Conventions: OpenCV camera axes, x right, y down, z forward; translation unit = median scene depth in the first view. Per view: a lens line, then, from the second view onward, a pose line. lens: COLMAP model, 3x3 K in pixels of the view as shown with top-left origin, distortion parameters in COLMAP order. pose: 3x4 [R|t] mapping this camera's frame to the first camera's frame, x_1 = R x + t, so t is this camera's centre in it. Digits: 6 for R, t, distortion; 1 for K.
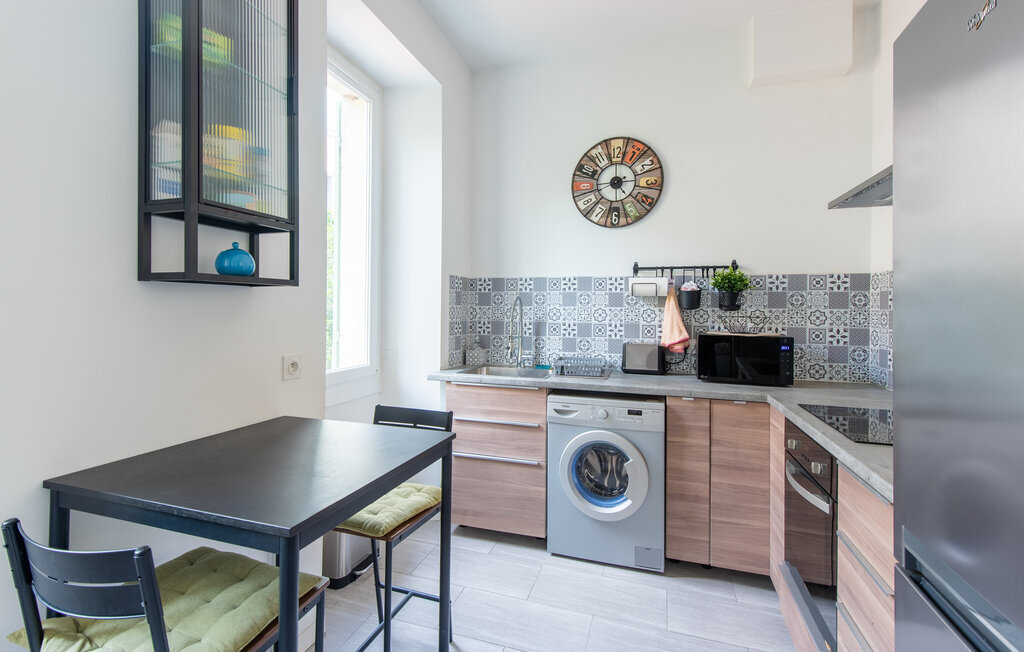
lens RADIAL K [[454.5, 0, 515.6], [0, 454.5, 307.8], [0, 0, 1]] dist [0.028838, -0.011712]
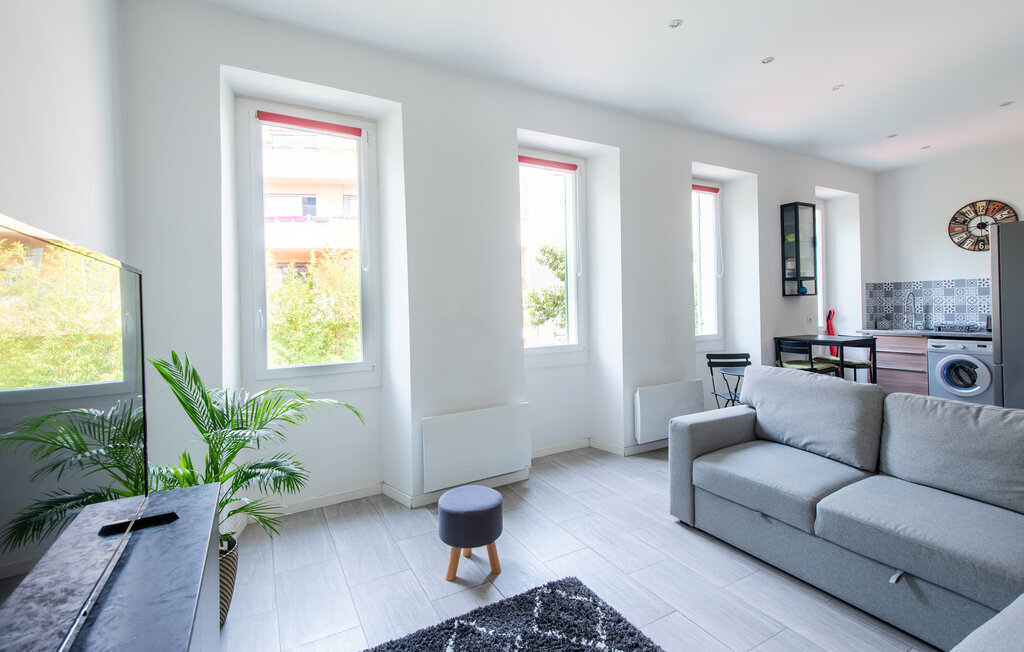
lens RADIAL K [[469.9, 0, 512.1], [0, 469.9, 306.8], [0, 0, 1]] dist [0.011995, -0.000012]
pose [[0.731603, -0.025731, -0.681246, 0.139038], [0.033853, 0.999426, -0.001393, -0.017988], [0.680890, -0.022043, 0.732054, -1.655672]]
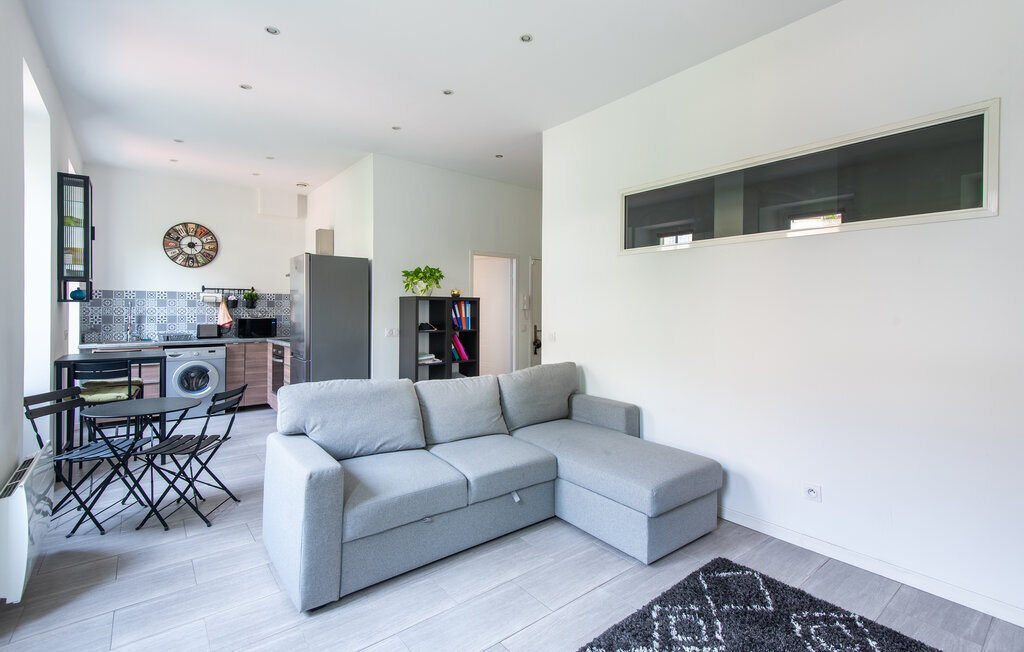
lens RADIAL K [[455.9, 0, 516.5], [0, 455.9, 309.2], [0, 0, 1]] dist [0.030642, -0.025221]
pose [[0.544492, -0.010890, 0.838696, -0.715959], [-0.002784, 0.999887, 0.014790, -0.027702], [-0.838762, -0.010388, 0.544400, -1.332505]]
